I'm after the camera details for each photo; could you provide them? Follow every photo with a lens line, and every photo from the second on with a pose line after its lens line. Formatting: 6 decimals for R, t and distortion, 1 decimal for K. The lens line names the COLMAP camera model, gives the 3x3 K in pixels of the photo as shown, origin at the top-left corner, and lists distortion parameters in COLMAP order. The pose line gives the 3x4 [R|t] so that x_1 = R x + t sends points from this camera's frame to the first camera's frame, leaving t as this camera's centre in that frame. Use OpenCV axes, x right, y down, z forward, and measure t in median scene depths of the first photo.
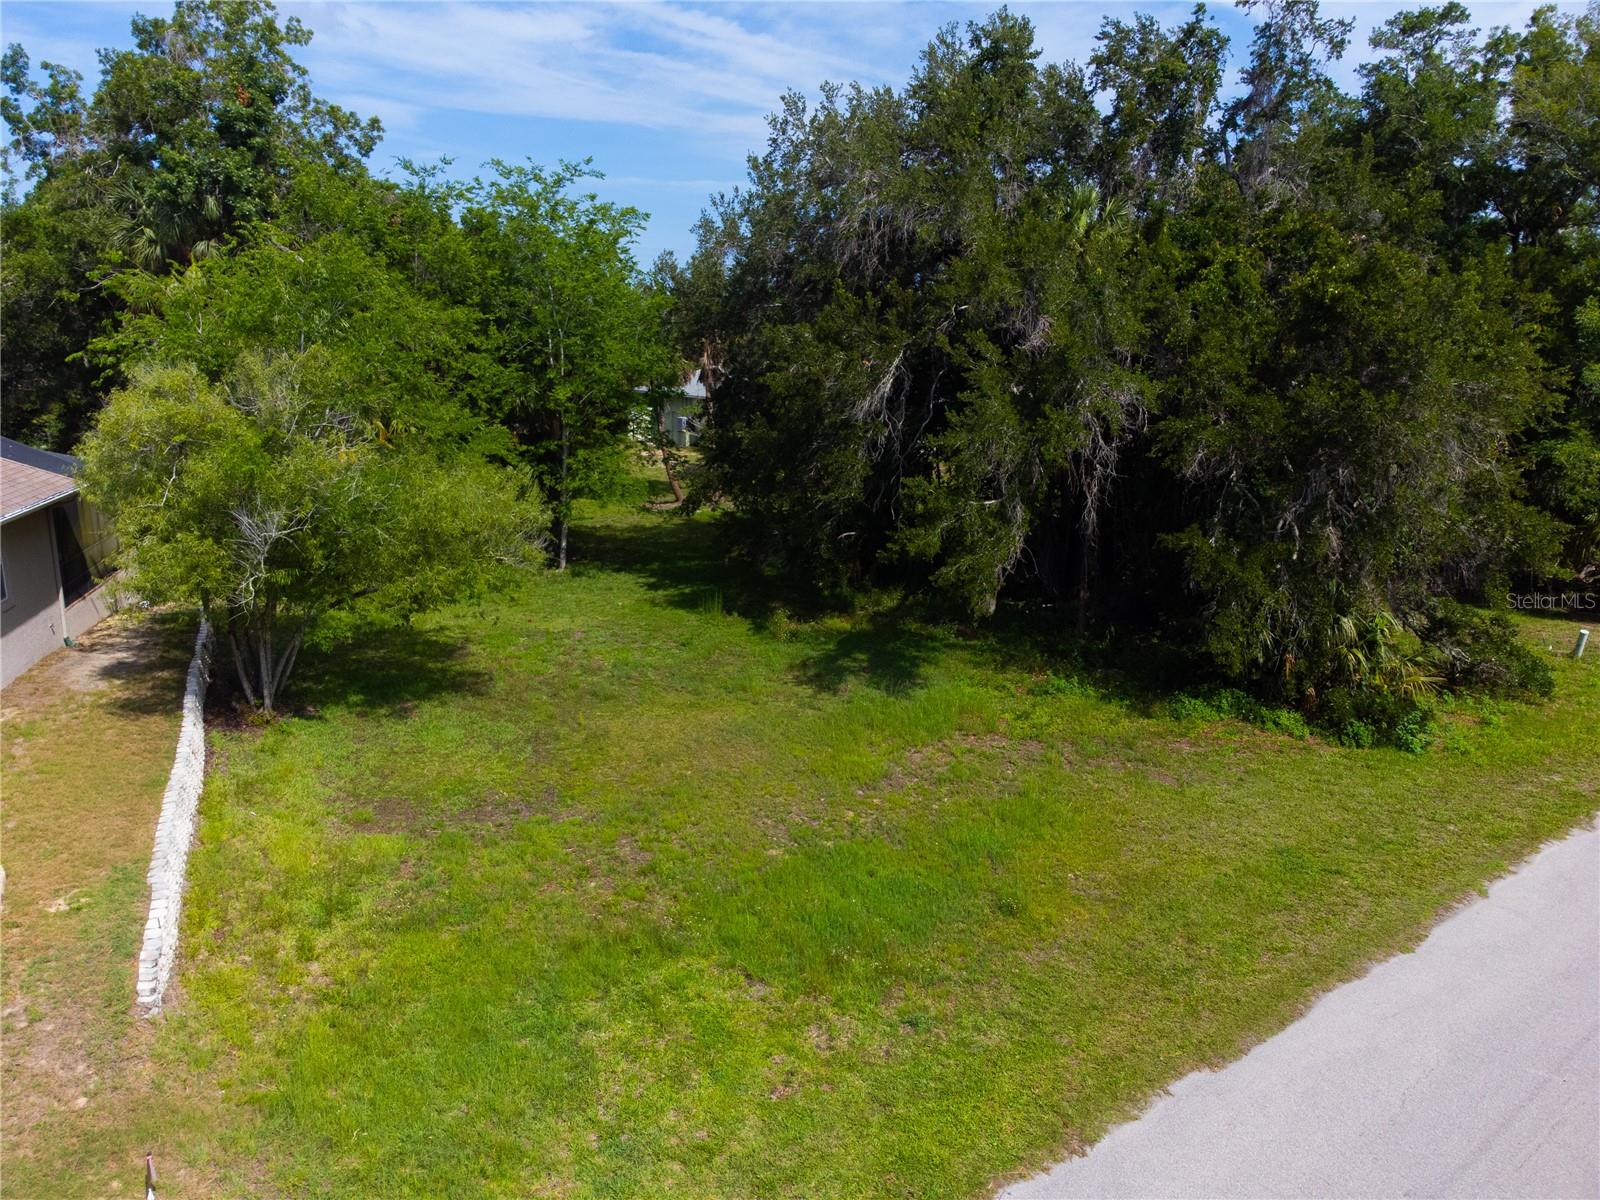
lens RADIAL K [[1205.1, 0, 800.0], [0, 1205.1, 600.0], [0, 0, 1]] dist [-0.018196, 0.061454]
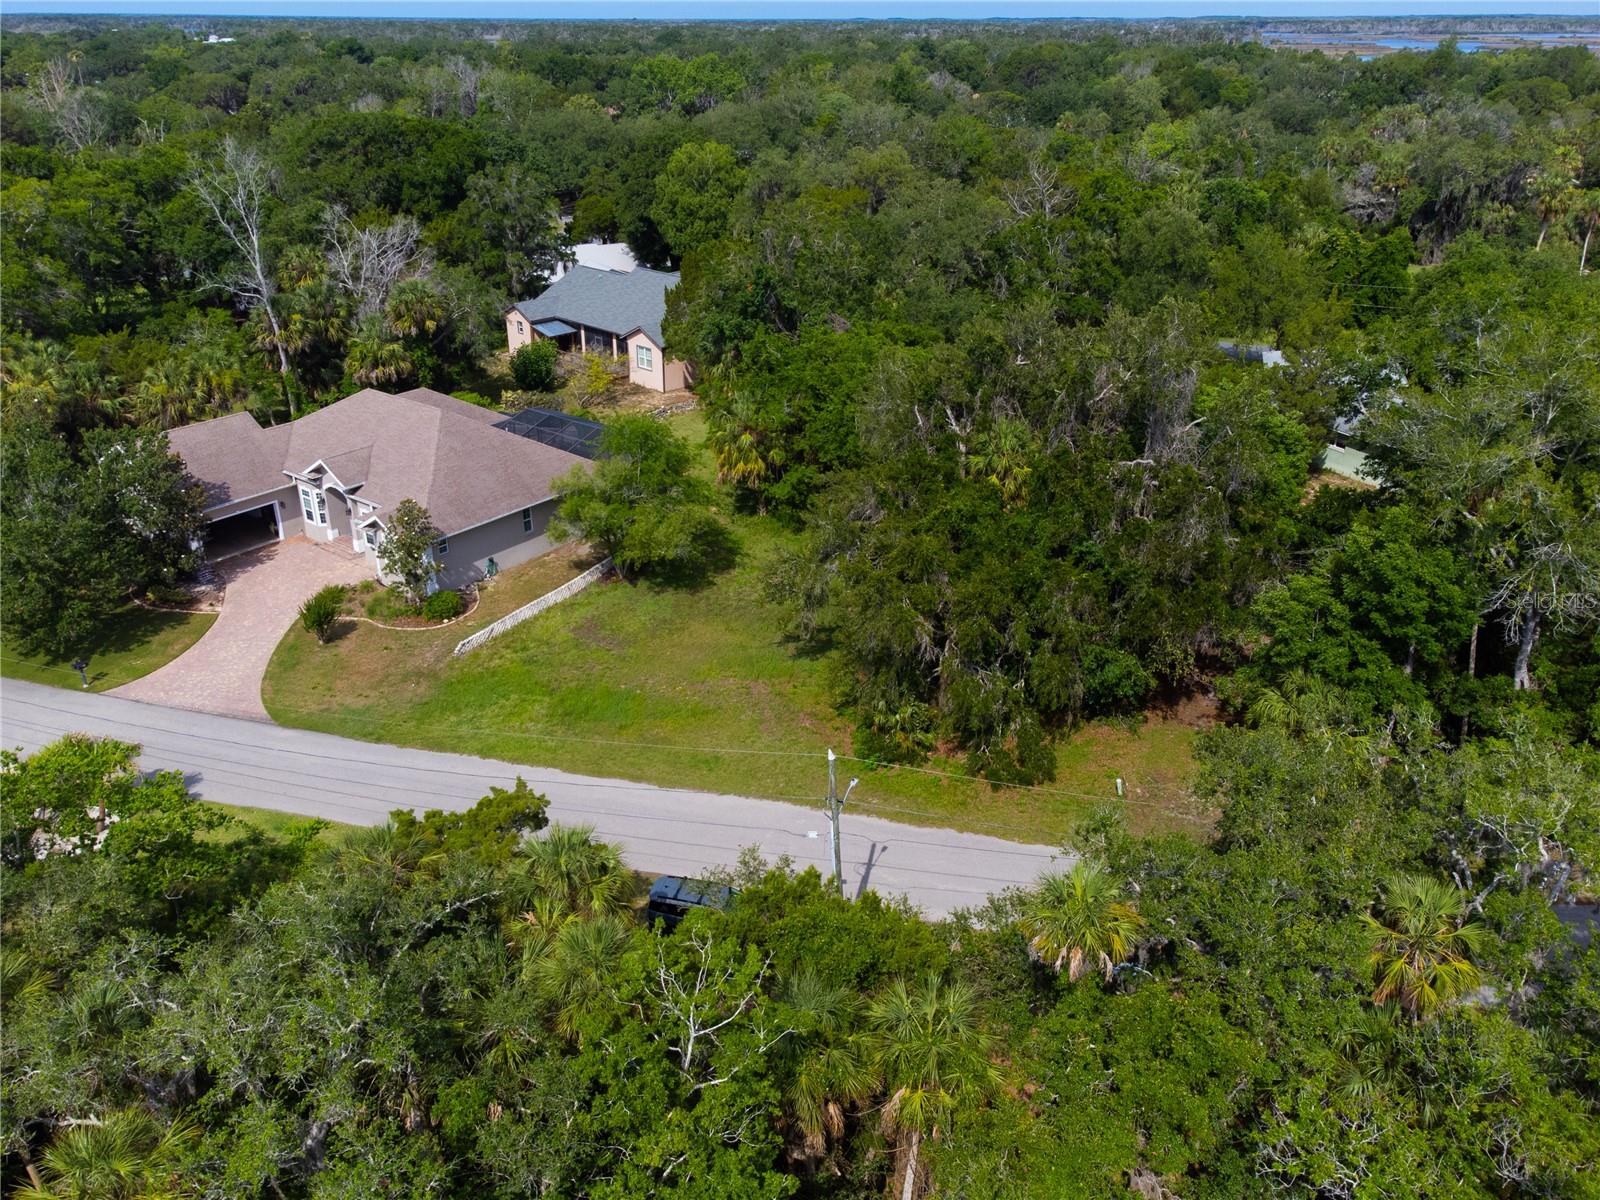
lens RADIAL K [[1241.7, 0, 794.8], [0, 1241.7, 598.5], [0, 0, 1]] dist [0.008782, 0.001900]
pose [[0.593677, 0.334253, -0.731999, 2.042439], [-0.170605, 0.941253, 0.291438, -0.818986], [0.786411, -0.048137, 0.615826, -0.474578]]
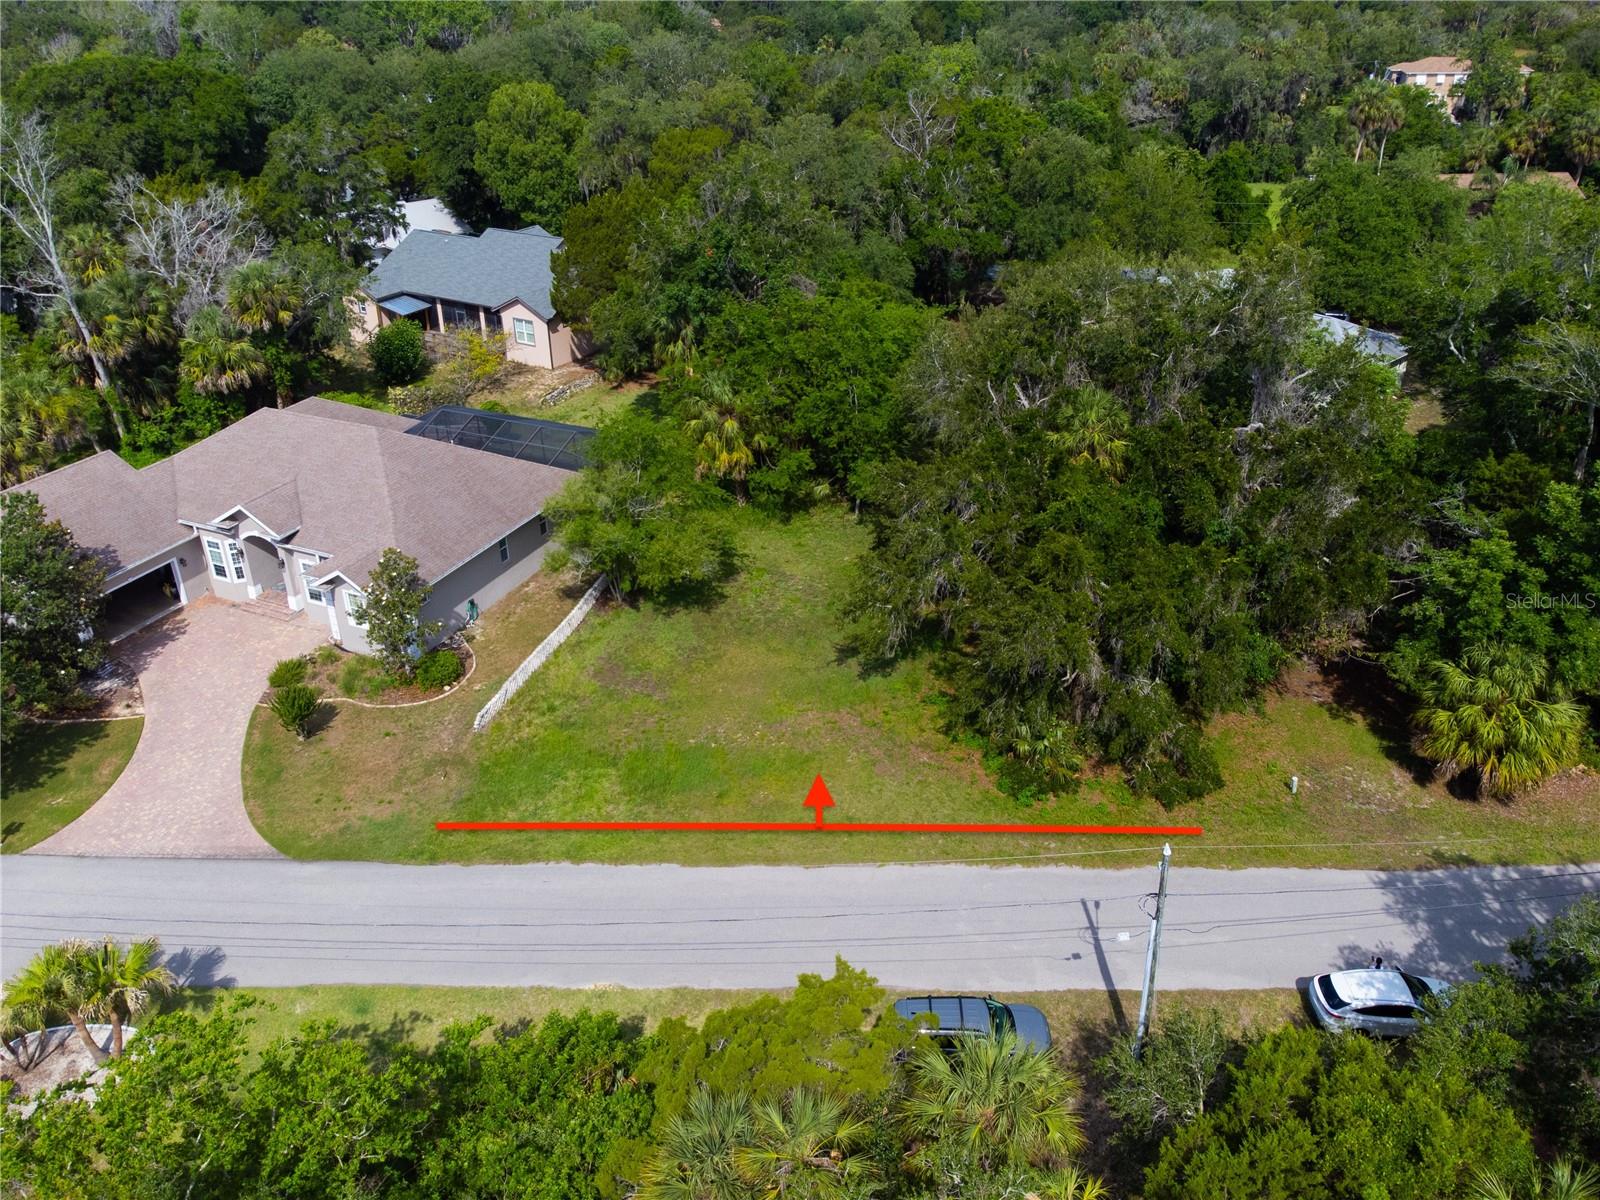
lens RADIAL K [[1205.1, 0, 800.0], [0, 1205.1, 600.0], [0, 0, 1]] dist [-0.018196, 0.061454]
pose [[0.769776, 0.293873, -0.566642, 1.280531], [-0.123014, 0.939374, 0.320068, -0.776381], [0.626348, -0.176676, 0.759258, -0.636191]]
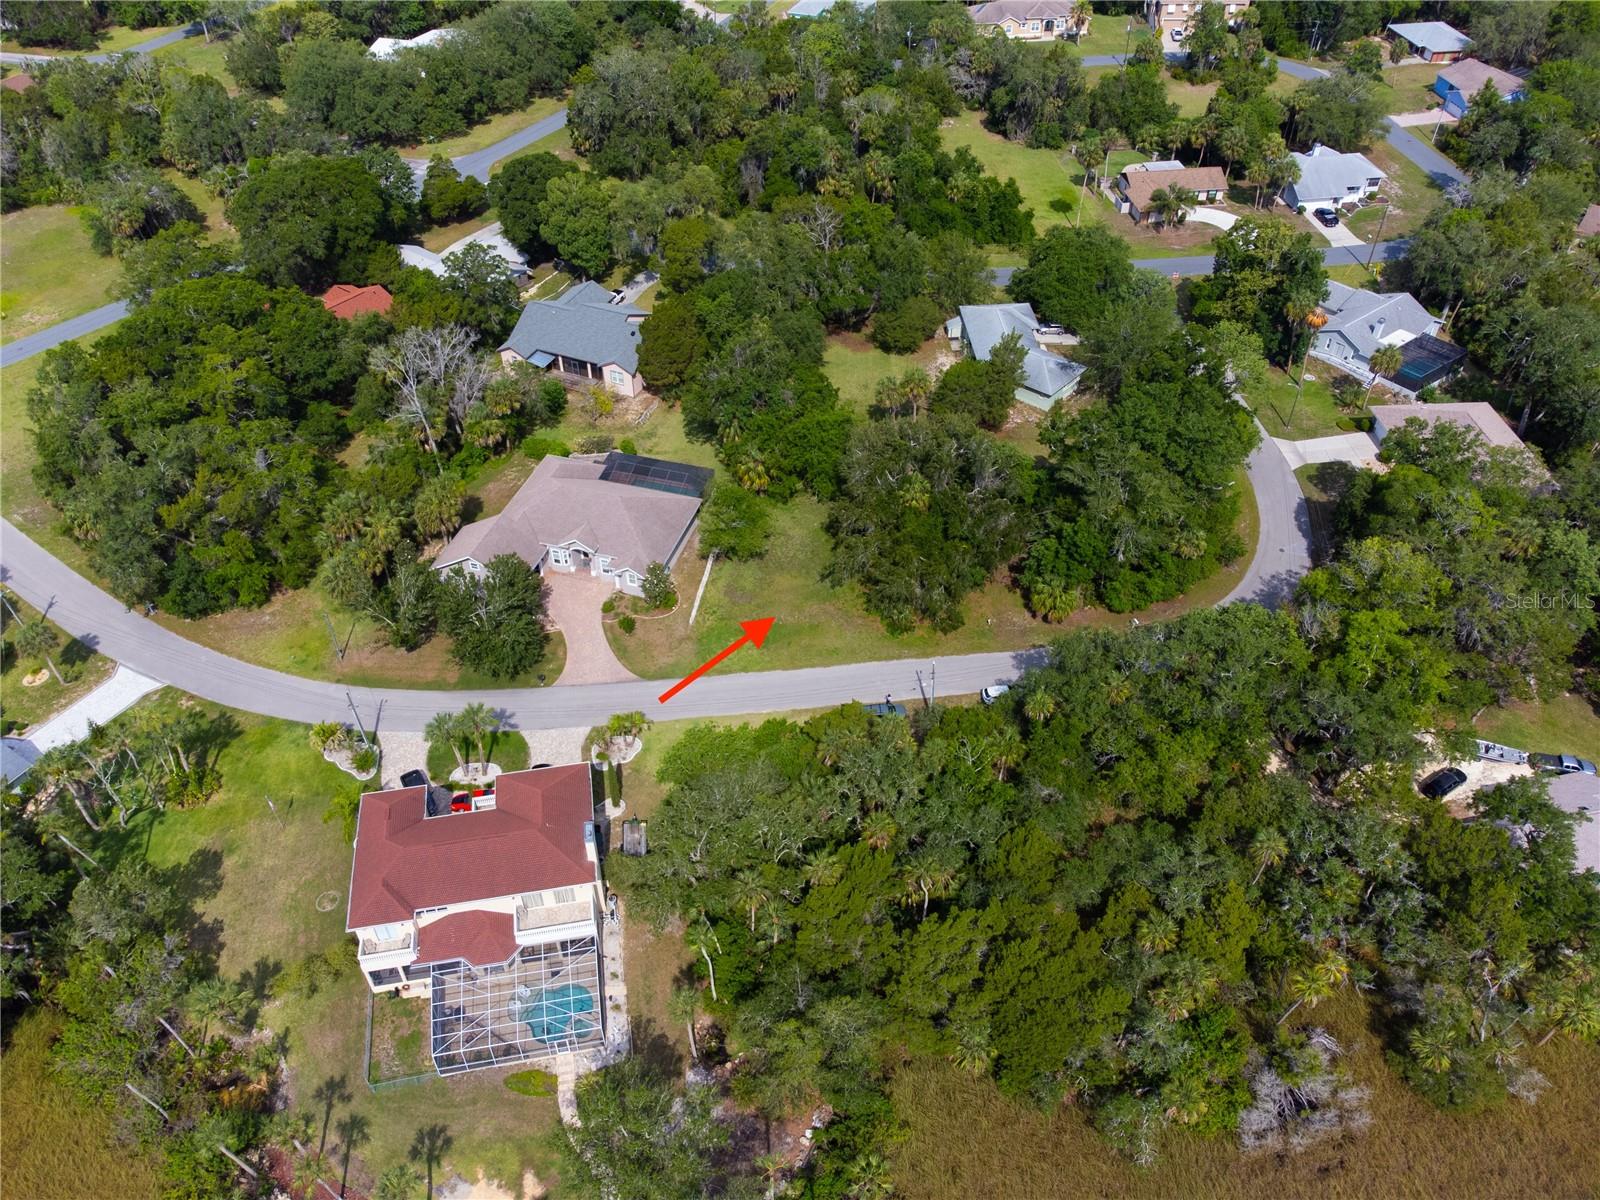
lens RADIAL K [[1211.7, 0, 800.0], [0, 1211.7, 600.0], [0, 0, 1]] dist [0.020758, 0.003467]
pose [[0.843542, 0.347650, -0.409360, 2.419588], [-0.100737, 0.851114, 0.515226, -2.898336], [0.527530, -0.393377, 0.752972, -3.399264]]
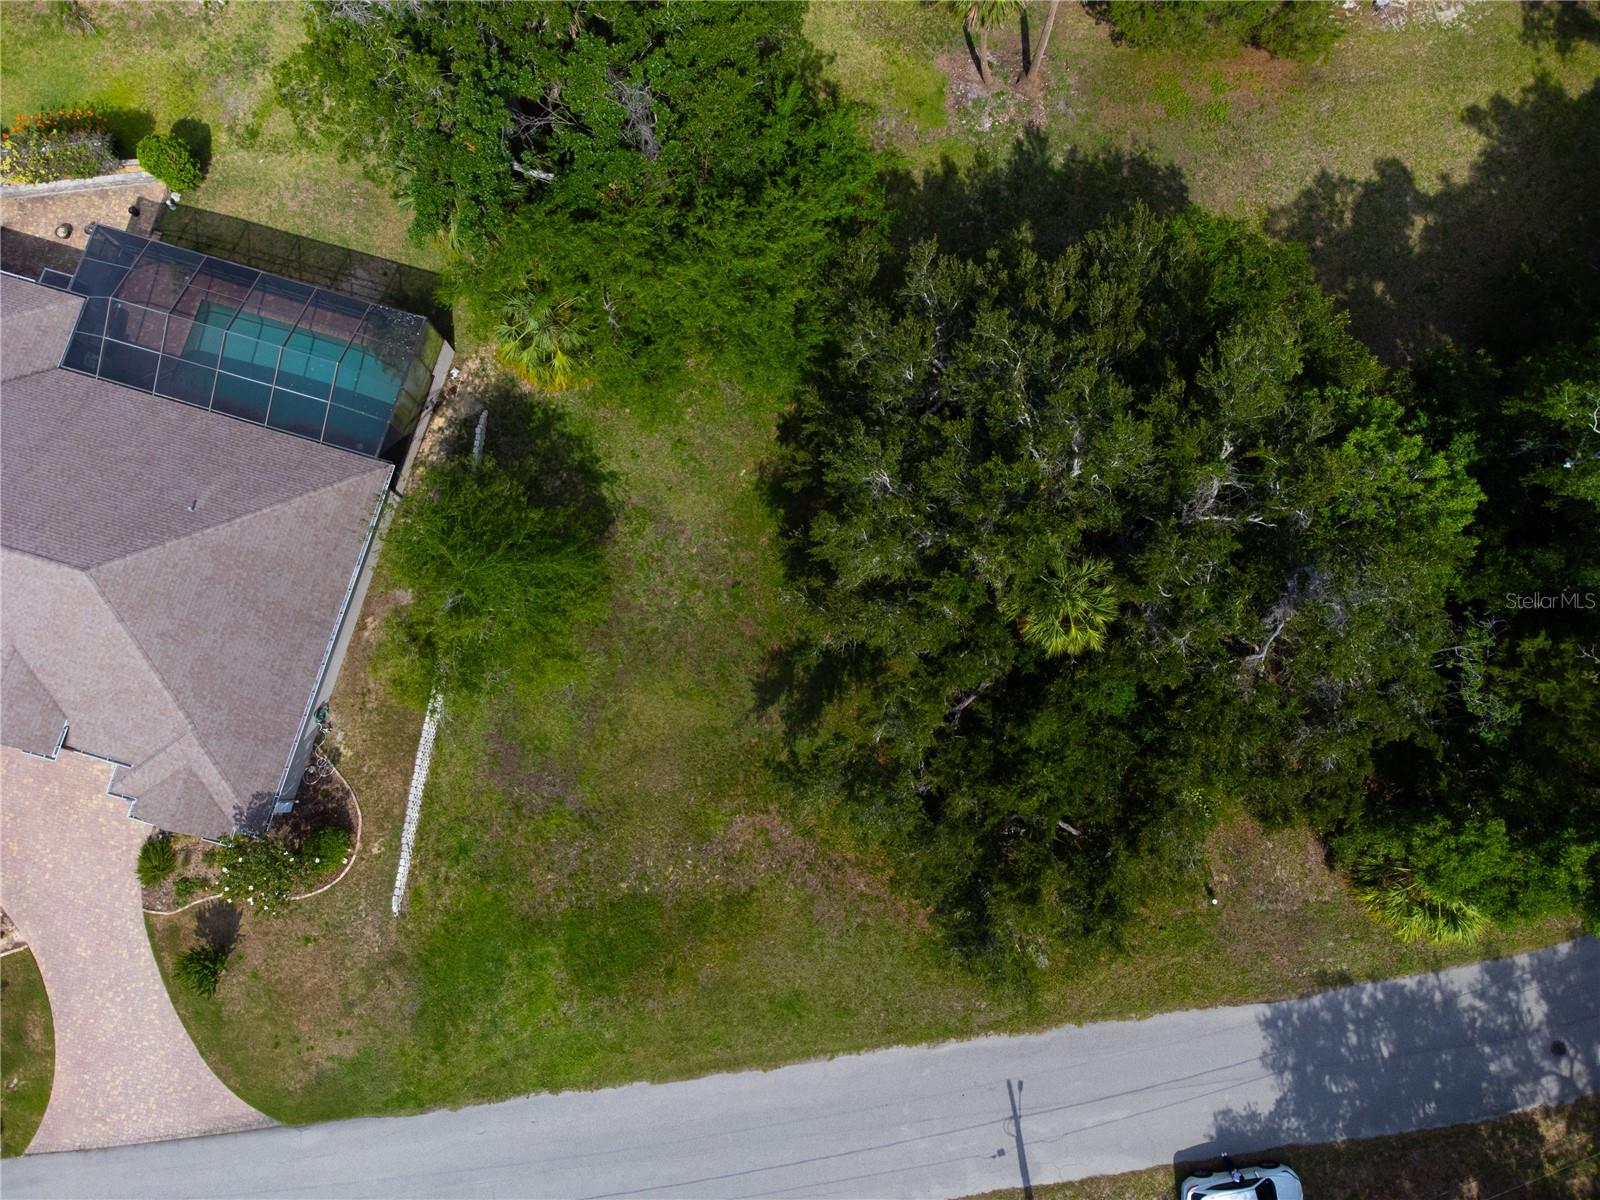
lens RADIAL K [[1180.2, 0, 800.0], [0, 1180.2, 600.0], [0, 0, 1]] dist [0.016476, 0.001652]
pose [[0.849723, 0.522388, -0.071278, 0.131043], [-0.124900, 0.330796, 0.935401, -1.960920], [0.512221, -0.785929, 0.346331, 0.669976]]
